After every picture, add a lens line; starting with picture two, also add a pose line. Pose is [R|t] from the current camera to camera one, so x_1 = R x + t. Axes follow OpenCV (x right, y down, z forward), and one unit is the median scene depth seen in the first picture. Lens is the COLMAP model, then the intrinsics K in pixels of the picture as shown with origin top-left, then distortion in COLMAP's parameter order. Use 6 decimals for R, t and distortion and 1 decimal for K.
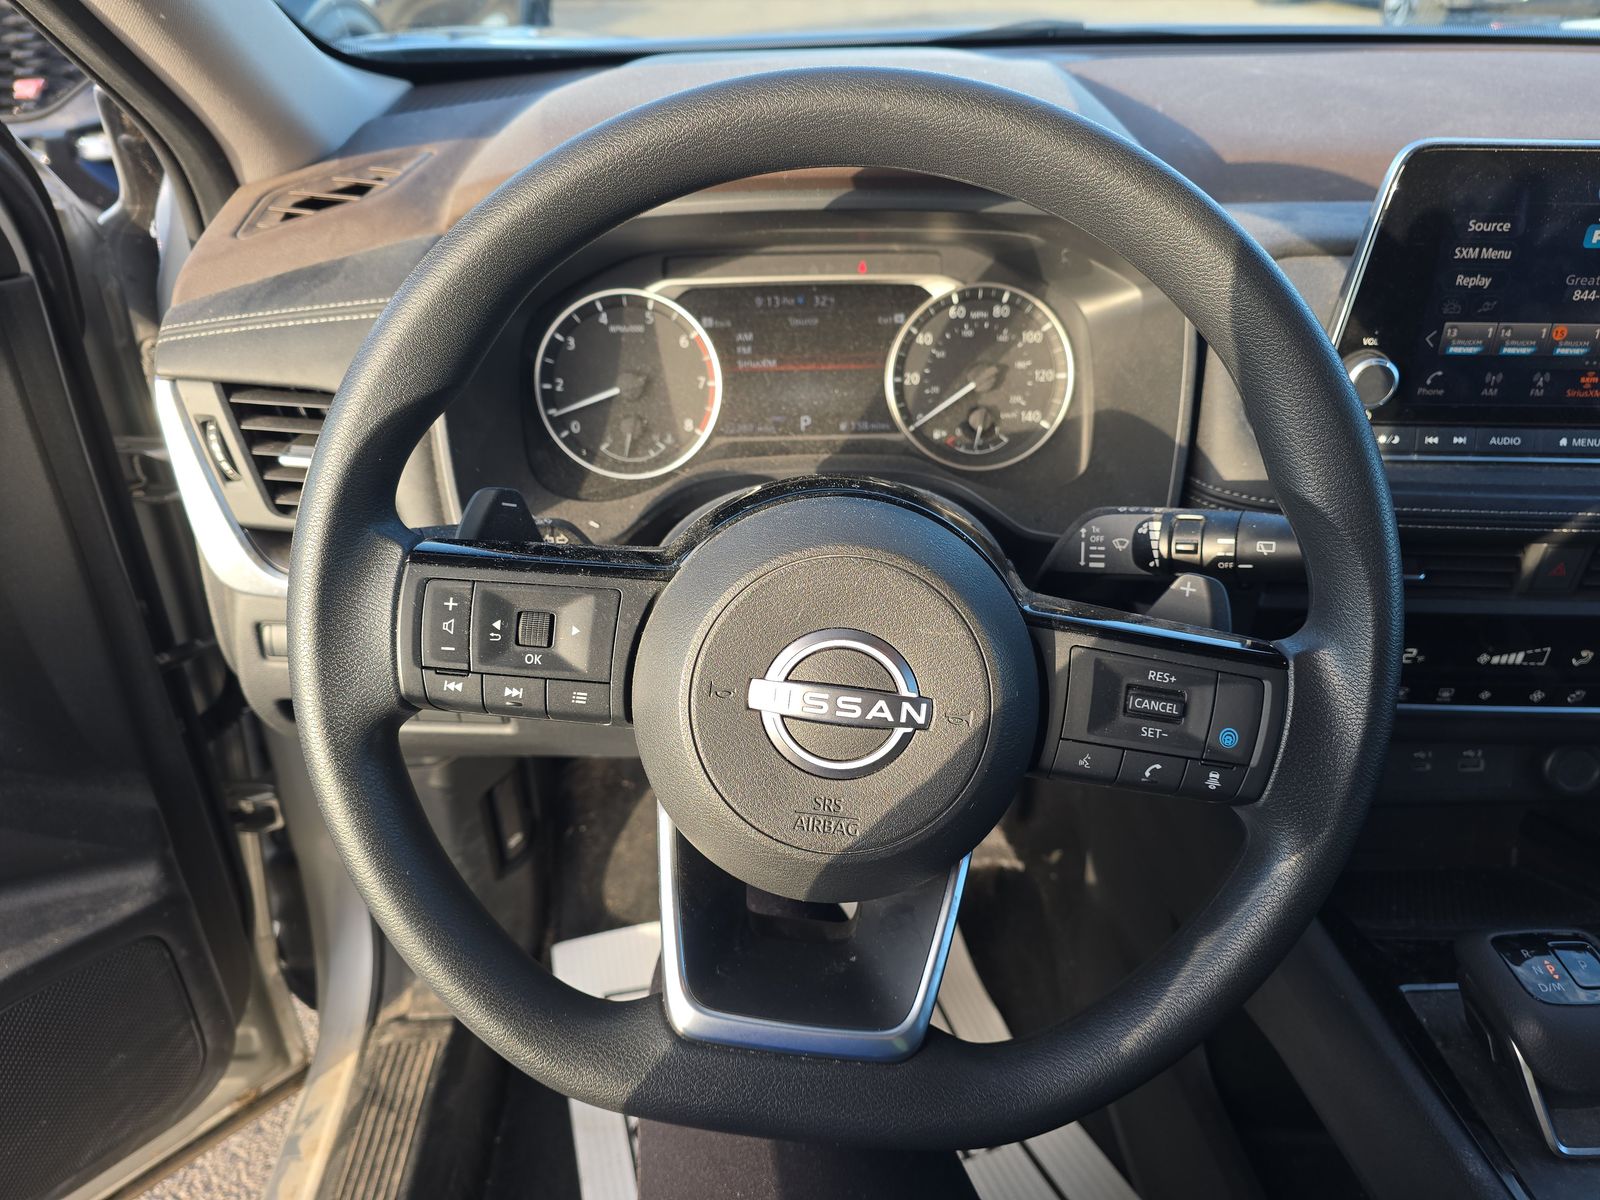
lens RADIAL K [[1092.7, 0, 800.0], [0, 1092.7, 600.0], [0, 0, 1]] dist [0.057519, -0.002774]
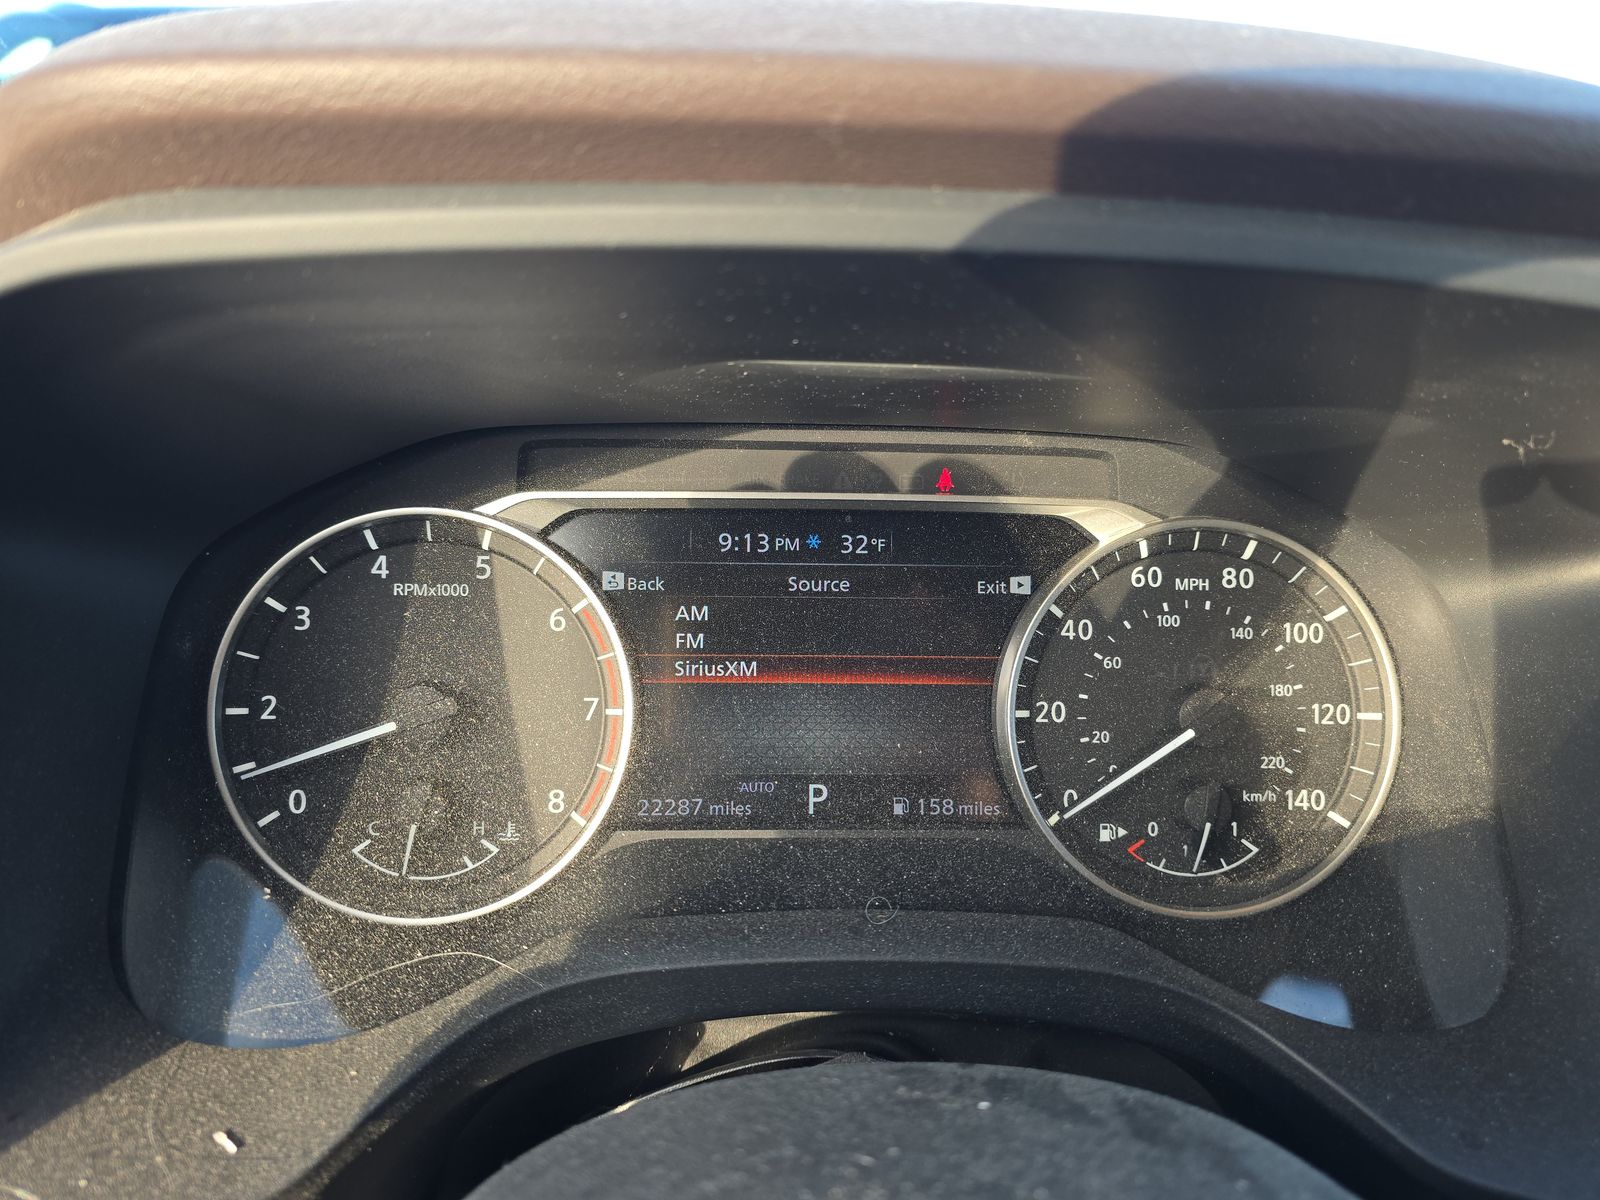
lens RADIAL K [[1092.7, 0, 800.0], [0, 1092.7, 600.0], [0, 0, 1]] dist [0.057519, -0.002774]
pose [[0.998933, 0.030566, 0.034627, -0.021058], [-0.022251, 0.975439, -0.219144, -0.144562], [-0.040475, 0.218139, 0.975078, 0.543878]]
